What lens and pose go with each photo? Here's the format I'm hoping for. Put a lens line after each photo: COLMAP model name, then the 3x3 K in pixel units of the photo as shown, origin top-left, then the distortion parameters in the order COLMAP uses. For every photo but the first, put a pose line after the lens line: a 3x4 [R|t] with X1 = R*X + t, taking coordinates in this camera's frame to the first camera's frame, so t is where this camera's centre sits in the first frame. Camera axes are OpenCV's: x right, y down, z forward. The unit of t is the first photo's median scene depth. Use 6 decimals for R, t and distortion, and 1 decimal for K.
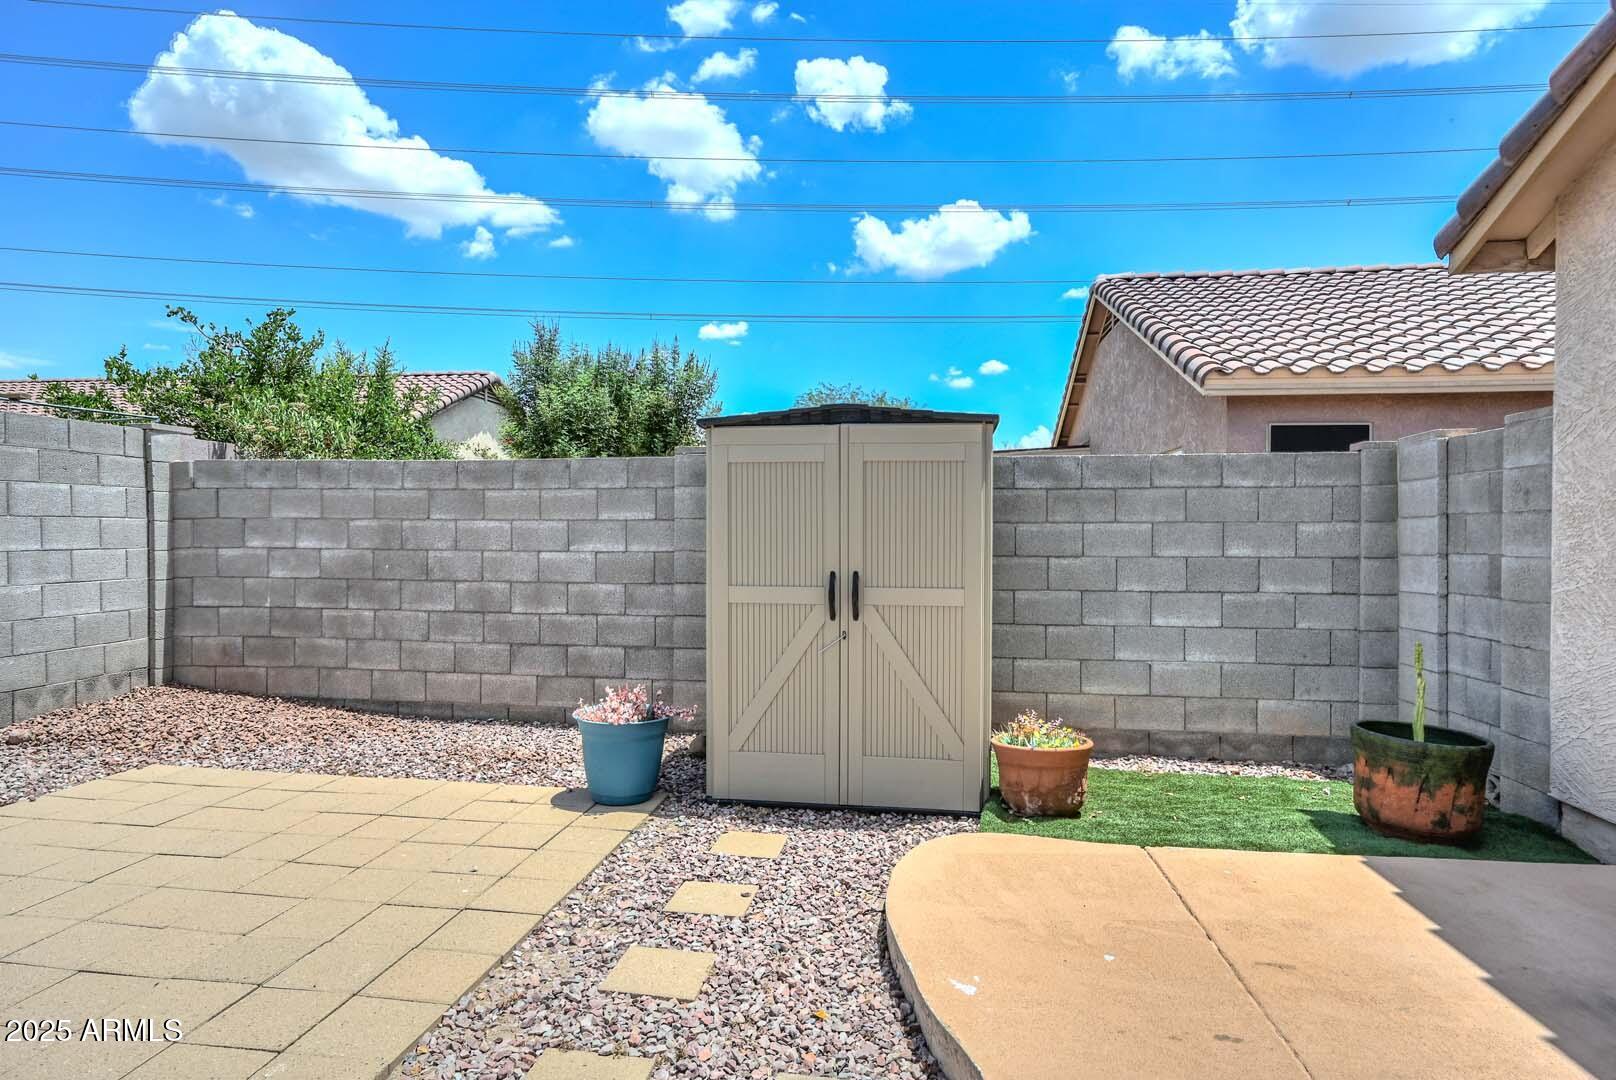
lens RADIAL K [[908.3, 0, 800.8], [0, 908.3, 508.3], [0, 0, 1]] dist [0.028707, 0.001455]
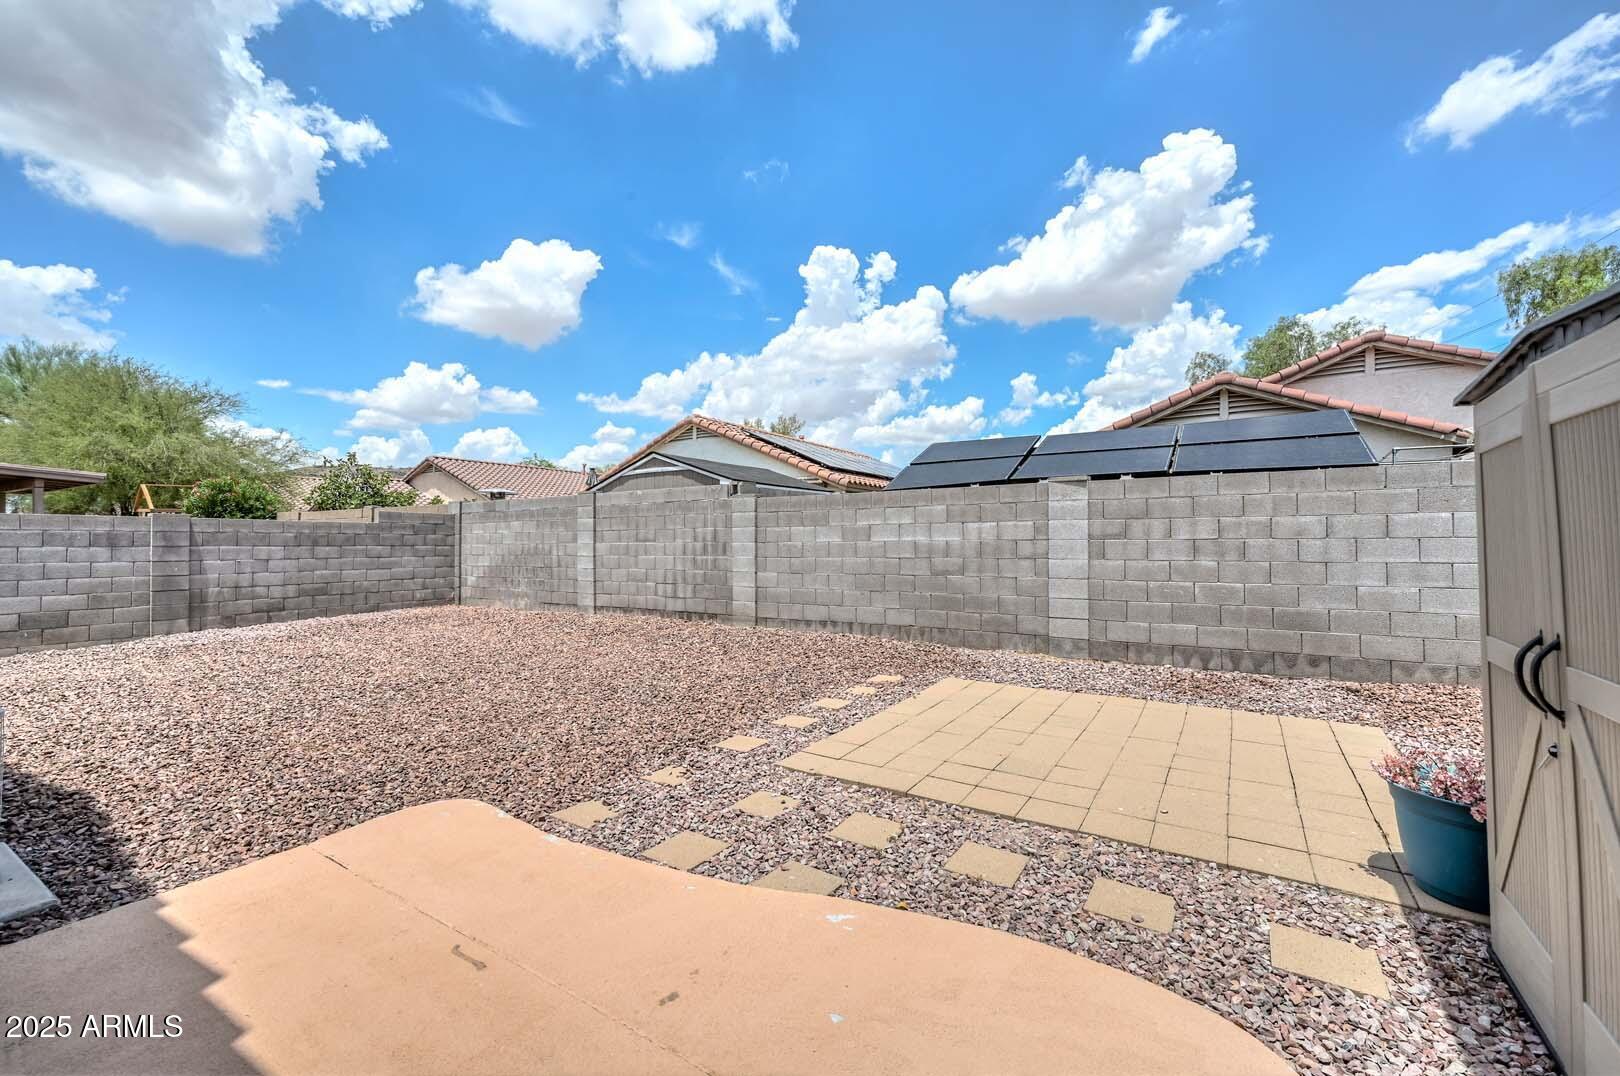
lens RADIAL K [[684.5, 0, 811.9], [0, 684.5, 548.8], [0, 0, 1]] dist [0.011640, 0.000473]
pose [[-0.429239, 0.000891, -0.903191, 0.457594], [0.018938, 0.999789, -0.008014, 0.015876], [0.902993, -0.020545, -0.429165, 0.612007]]
